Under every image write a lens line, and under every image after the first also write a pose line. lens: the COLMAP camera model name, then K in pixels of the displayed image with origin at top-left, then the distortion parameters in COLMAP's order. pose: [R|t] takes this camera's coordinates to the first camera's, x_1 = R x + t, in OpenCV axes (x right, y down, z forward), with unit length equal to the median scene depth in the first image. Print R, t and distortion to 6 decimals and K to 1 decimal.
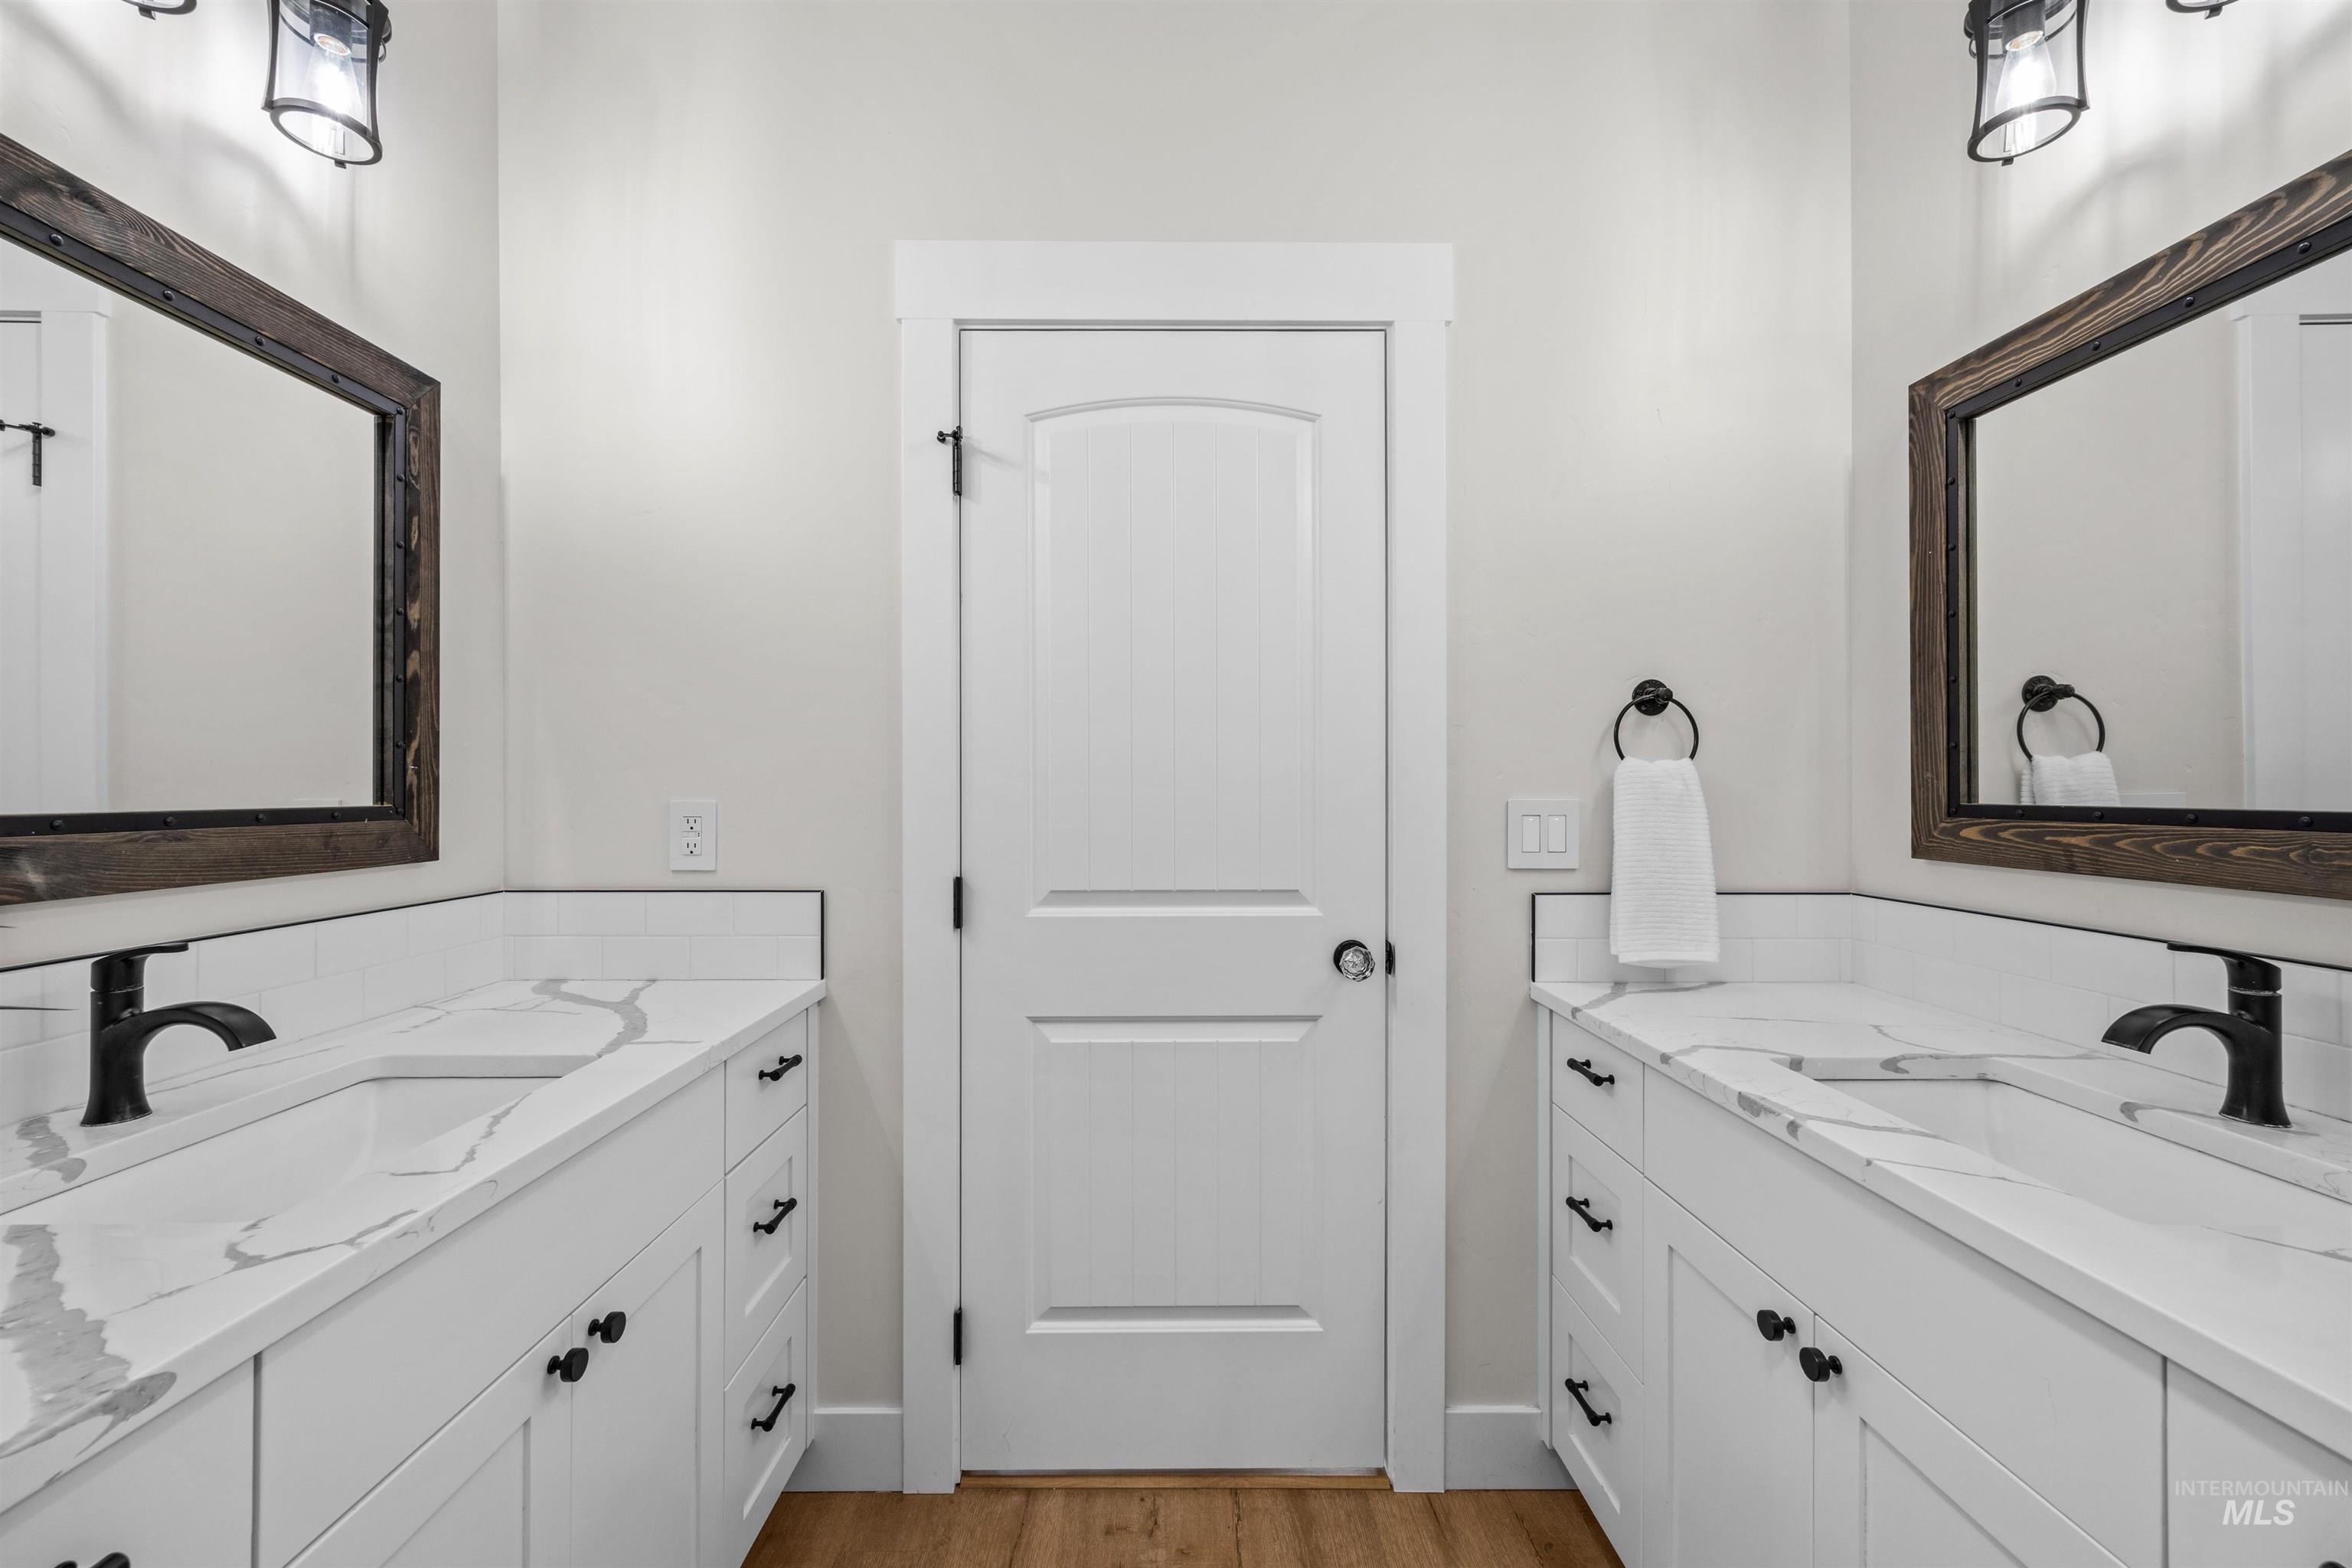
lens RADIAL K [[909.7, 0, 1170.3], [0, 909.7, 785.8], [0, 0, 1]] dist [0.000320, -0.000602]
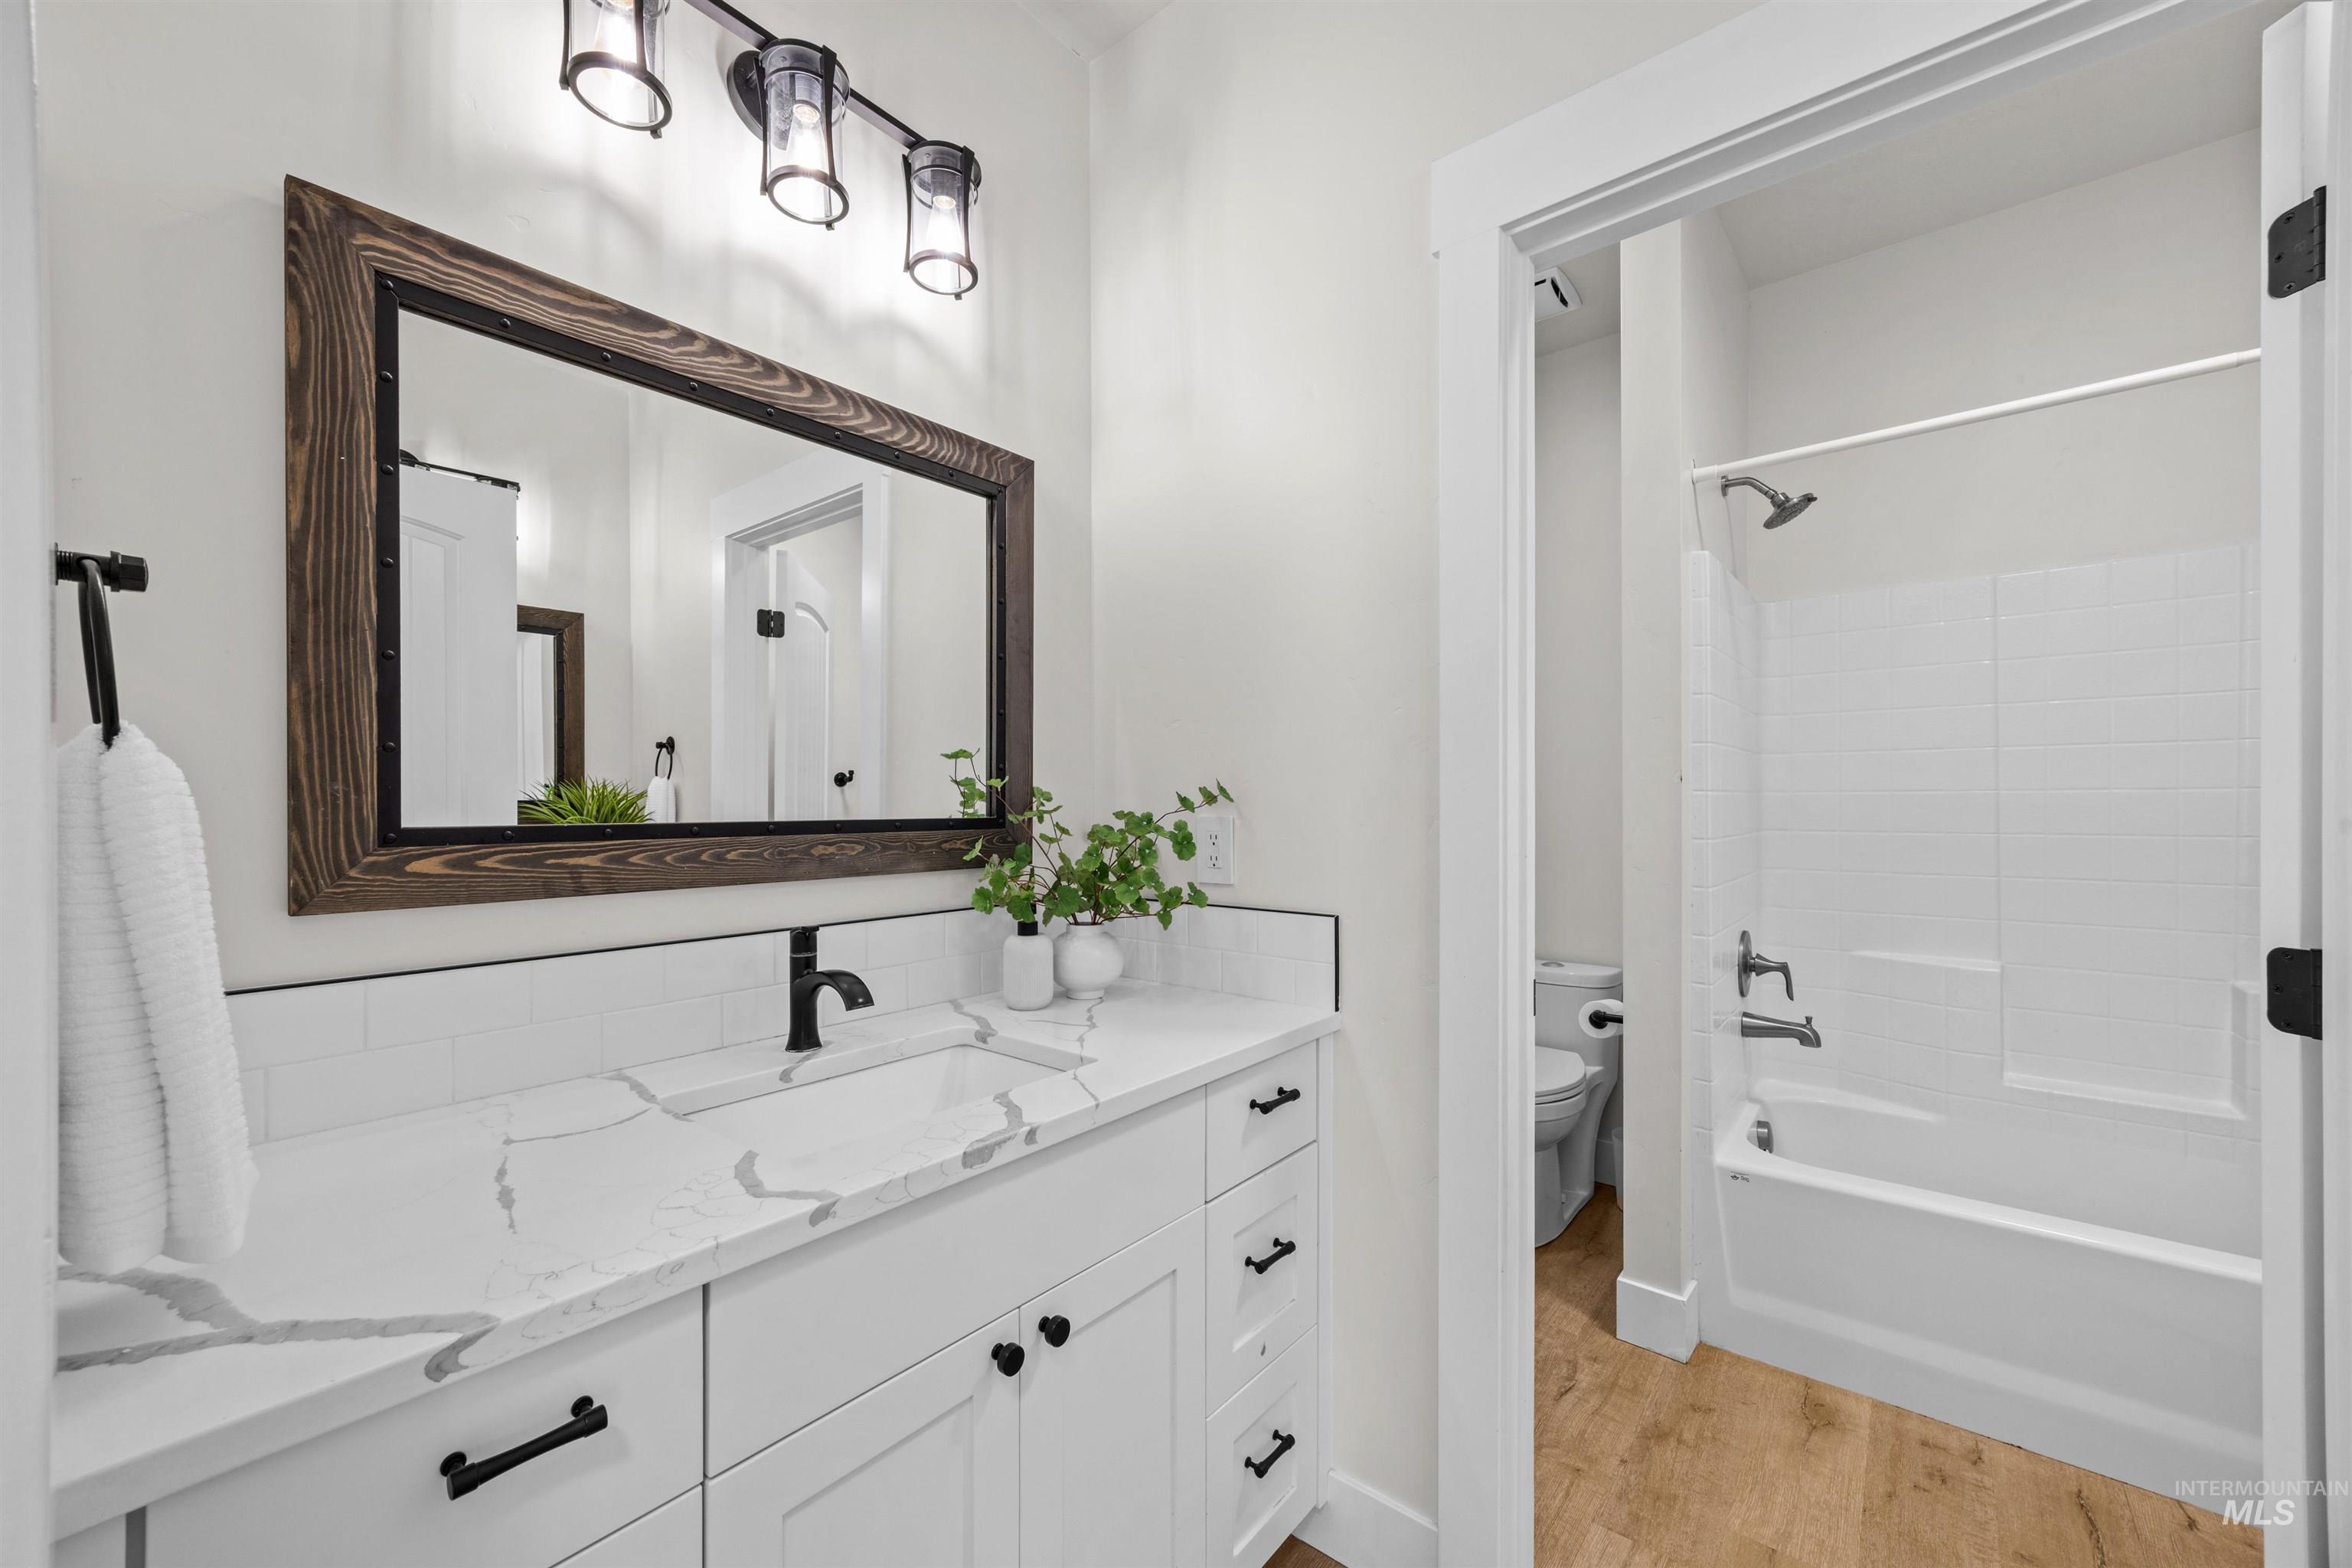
lens RADIAL K [[909.7, 0, 1160.5], [0, 909.7, 794.6], [0, 0, 1]] dist [0.000320, -0.000602]
pose [[-0.759035, 0.005366, 0.651028, -0.081011], [-0.000037, 0.999966, -0.008285, -0.000828], [-0.651050, -0.006312, -0.759009, 1.389105]]
